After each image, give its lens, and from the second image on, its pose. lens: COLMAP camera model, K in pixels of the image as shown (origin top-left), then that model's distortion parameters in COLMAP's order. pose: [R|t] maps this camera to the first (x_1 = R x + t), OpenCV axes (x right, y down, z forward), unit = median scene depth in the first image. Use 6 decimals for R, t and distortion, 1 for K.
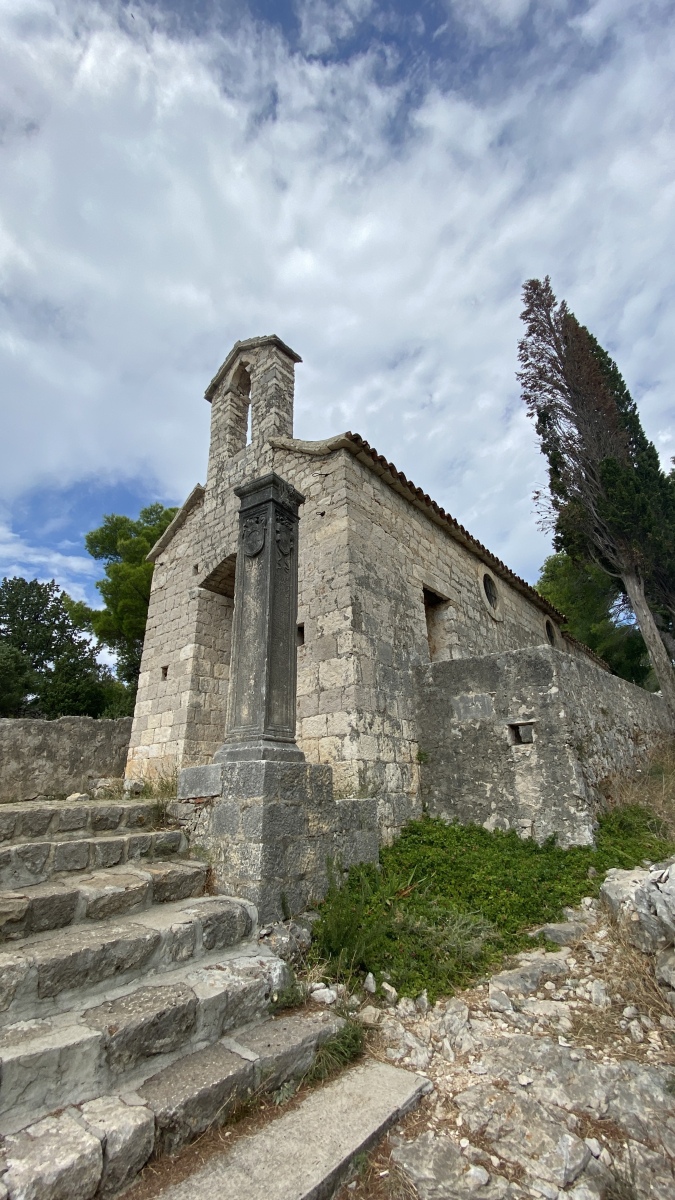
lens RADIAL K [[472.6, 0, 337.5], [0, 472.6, 600.0], [0, 0, 1]] dist [0.069584, -0.040398]
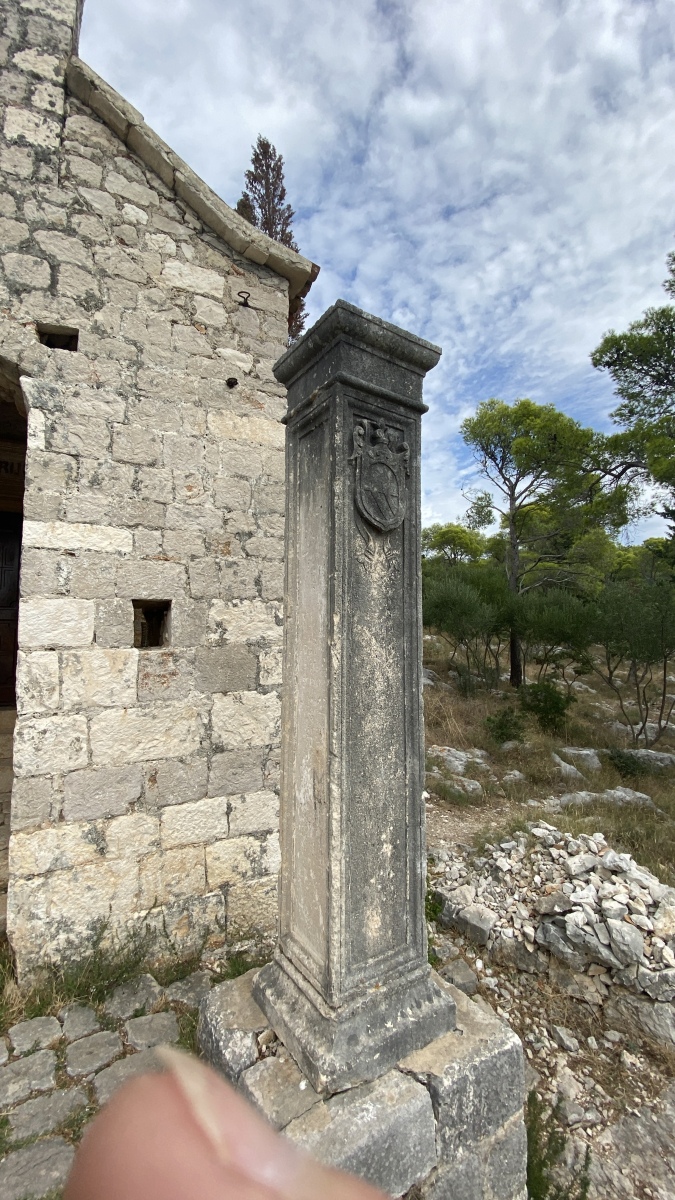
lens RADIAL K [[485.7, 0, 337.5], [0, 485.7, 600.0], [0, 0, 1]] dist [0.027054, -0.023176]
pose [[0.403399, 0.113451, 0.907964, -0.412869], [-0.347833, 0.936807, 0.037483, -0.027408], [-0.846334, -0.330940, 0.417369, 0.603671]]
